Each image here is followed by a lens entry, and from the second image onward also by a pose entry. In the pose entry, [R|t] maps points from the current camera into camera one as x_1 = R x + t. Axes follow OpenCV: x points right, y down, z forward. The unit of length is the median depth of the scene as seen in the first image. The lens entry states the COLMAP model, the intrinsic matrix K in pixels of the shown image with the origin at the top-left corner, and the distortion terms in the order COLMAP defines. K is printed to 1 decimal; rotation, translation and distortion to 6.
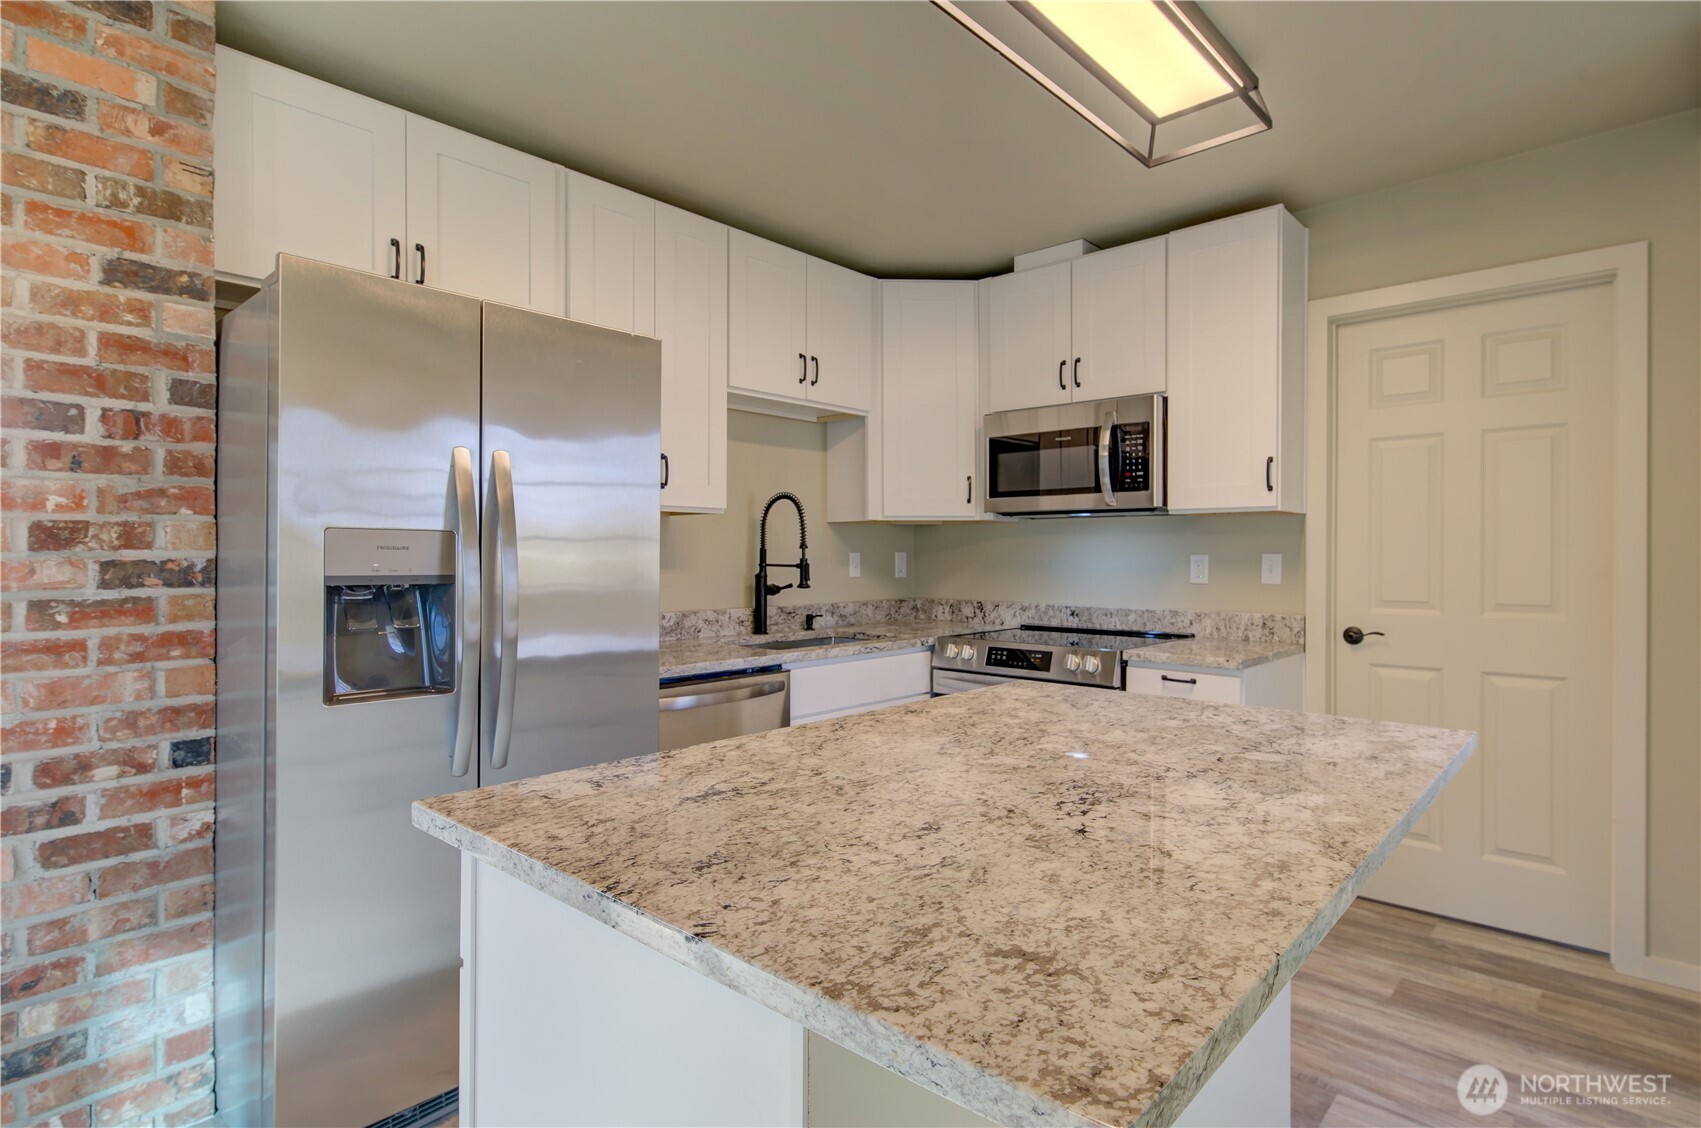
lens RADIAL K [[884.0, 0, 865.1], [0, 884.0, 550.2], [0, 0, 1]] dist [0.002118, 0.001378]
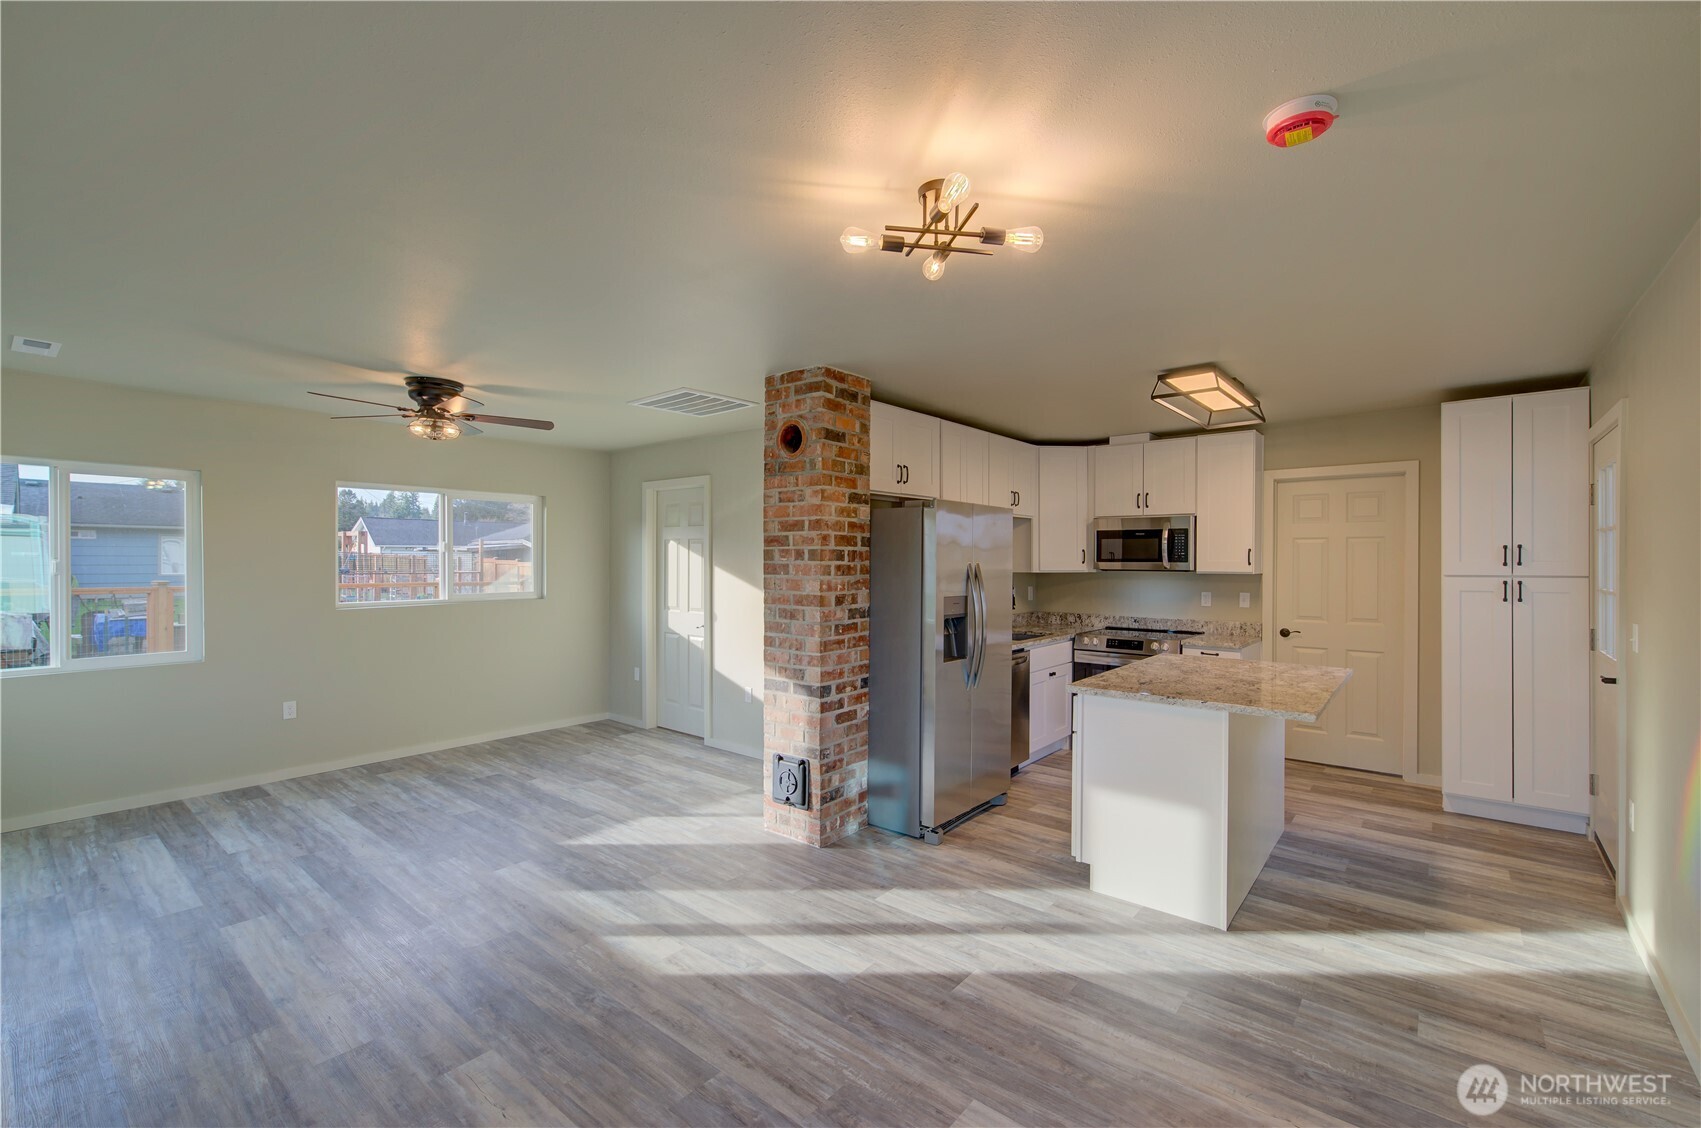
lens RADIAL K [[729.9, 0, 858.7], [0, 729.9, 561.4], [0, 0, 1]] dist [-0.000410, 0.000078]
pose [[0.998761, 0.001399, 0.049749, -0.556990], [-0.001799, 0.999967, 0.007978, -0.086635], [-0.049736, -0.008058, 0.998730, -0.690500]]
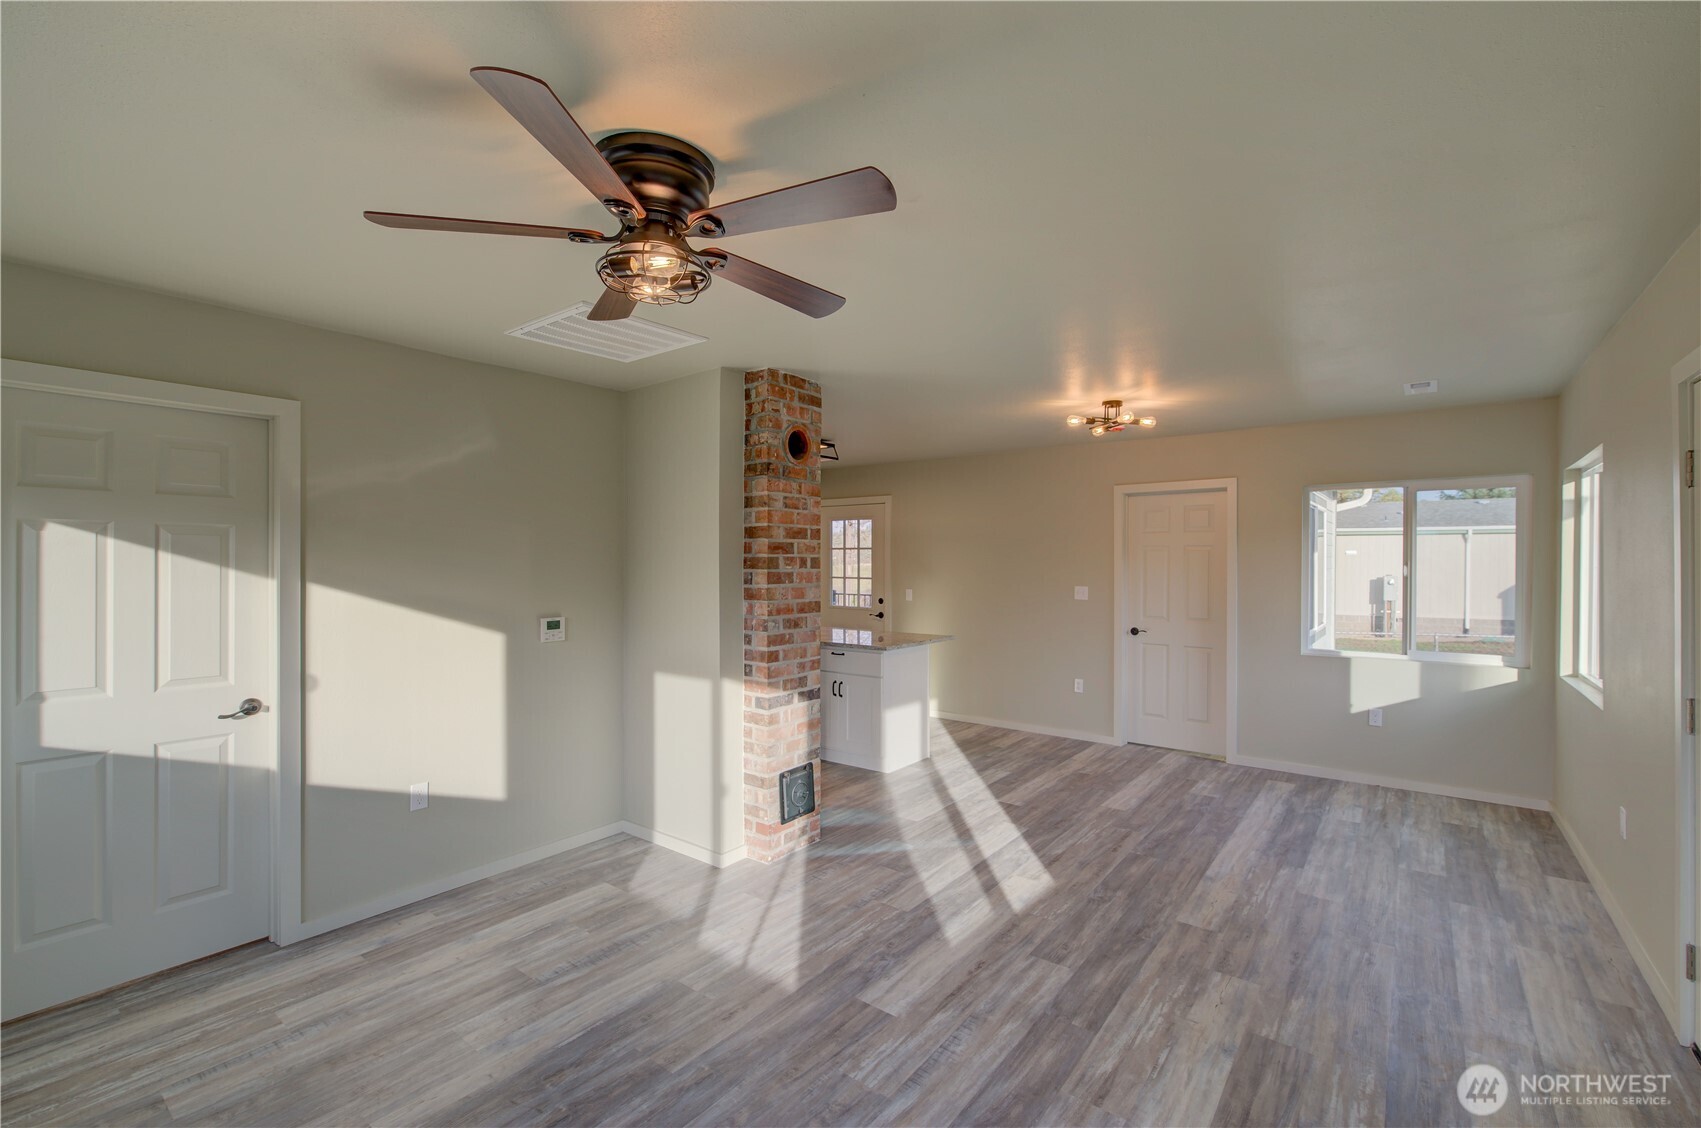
lens RADIAL K [[729.9, 0, 858.7], [0, 729.9, 561.4], [0, 0, 1]] dist [-0.000410, 0.000078]
pose [[-0.086448, -0.001976, 0.996254, -1.862508], [-0.007098, 0.999974, 0.001368, -0.092501], [-0.996231, -0.006953, -0.086460, 0.584863]]
